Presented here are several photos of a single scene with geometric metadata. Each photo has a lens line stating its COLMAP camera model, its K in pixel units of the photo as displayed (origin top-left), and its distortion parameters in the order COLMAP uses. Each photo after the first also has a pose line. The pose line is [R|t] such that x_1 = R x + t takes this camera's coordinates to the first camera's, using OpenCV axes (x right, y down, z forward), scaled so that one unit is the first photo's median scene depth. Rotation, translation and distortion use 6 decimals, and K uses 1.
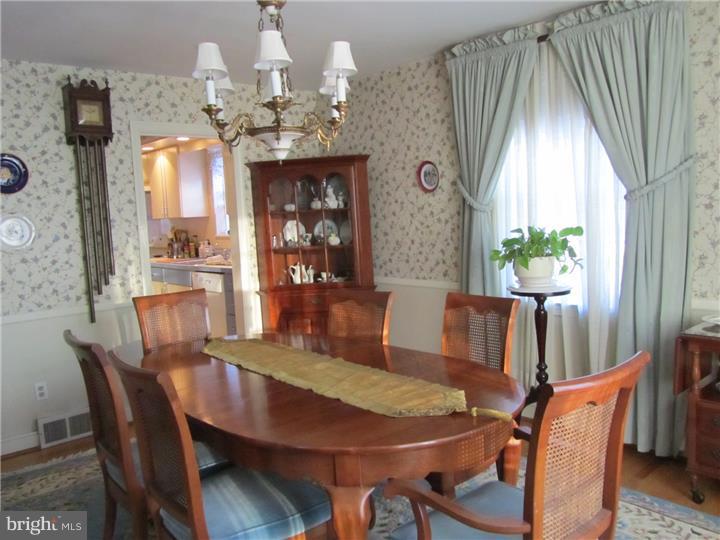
lens RADIAL K [[578.7, 0, 360.0], [0, 578.7, 270.0], [0, 0, 1]] dist [-0.033777, 0.004450]
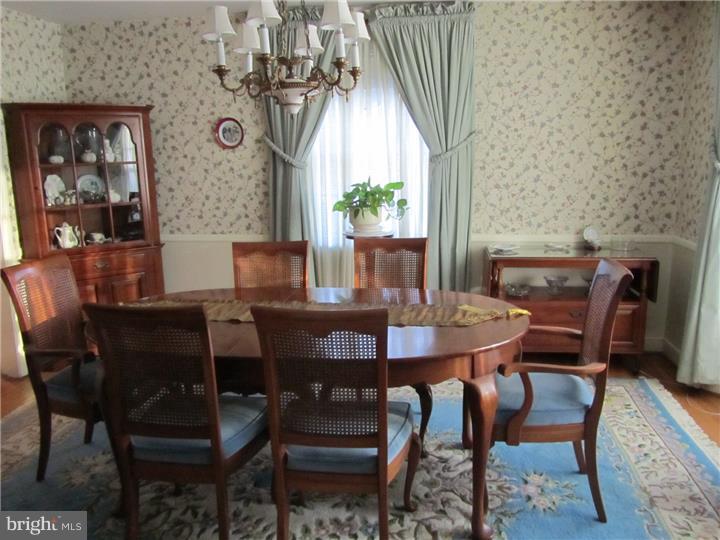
lens RADIAL K [[553.9, 0, 360.0], [0, 553.9, 270.0], [0, 0, 1]] dist [-0.034026, -0.007501]
pose [[0.761163, -0.087107, 0.642685, -0.347588], [0.043617, 0.995571, 0.083277, 0.008962], [-0.647093, -0.035355, 0.761591, 0.091926]]
